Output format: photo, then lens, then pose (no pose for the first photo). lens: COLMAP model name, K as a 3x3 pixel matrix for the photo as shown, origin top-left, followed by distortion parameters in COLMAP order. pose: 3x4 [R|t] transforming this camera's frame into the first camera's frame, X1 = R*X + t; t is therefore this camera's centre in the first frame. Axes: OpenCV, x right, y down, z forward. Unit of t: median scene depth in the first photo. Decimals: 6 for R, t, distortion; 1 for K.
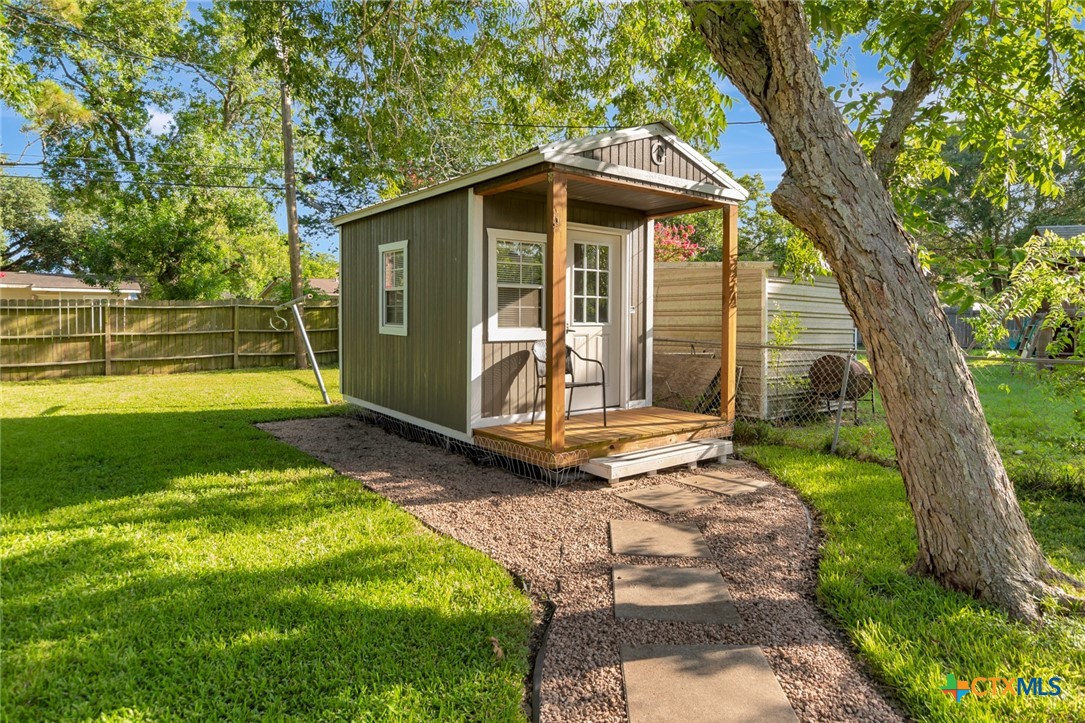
lens RADIAL K [[604.2, 0, 544.0], [0, 604.2, 325.9], [0, 0, 1]] dist [0.000751, -0.001281]
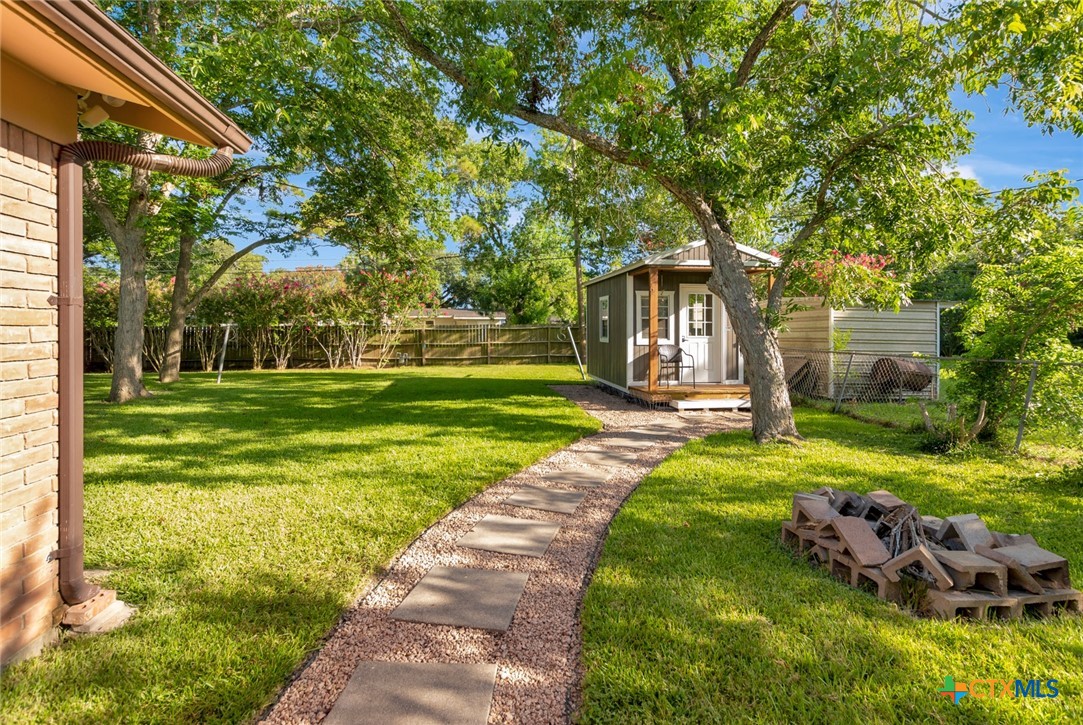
lens RADIAL K [[492.7, 0, 539.4], [0, 492.7, 331.5], [0, 0, 1]] dist [0.000867, 0.000105]
pose [[0.865565, -0.007196, -0.500744, 0.197559], [-0.001419, 0.999857, -0.016822, 0.003478], [0.500794, 0.015271, 0.865432, -0.270068]]
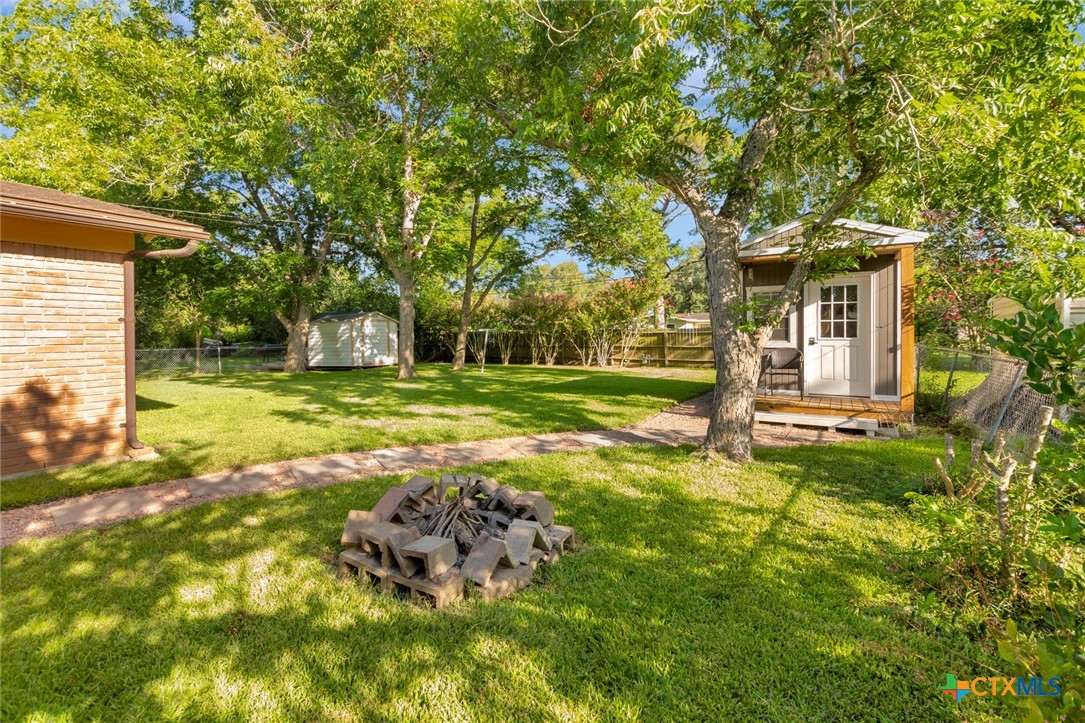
lens RADIAL K [[486.1, 0, 557.3], [0, 486.1, 339.4], [0, 0, 1]] dist [0.001650, 0.000201]
pose [[0.373603, -0.000902, -0.927588, 0.452625], [-0.008910, 0.999950, -0.004561, 0.005298], [0.927546, 0.009969, 0.373576, -0.045092]]
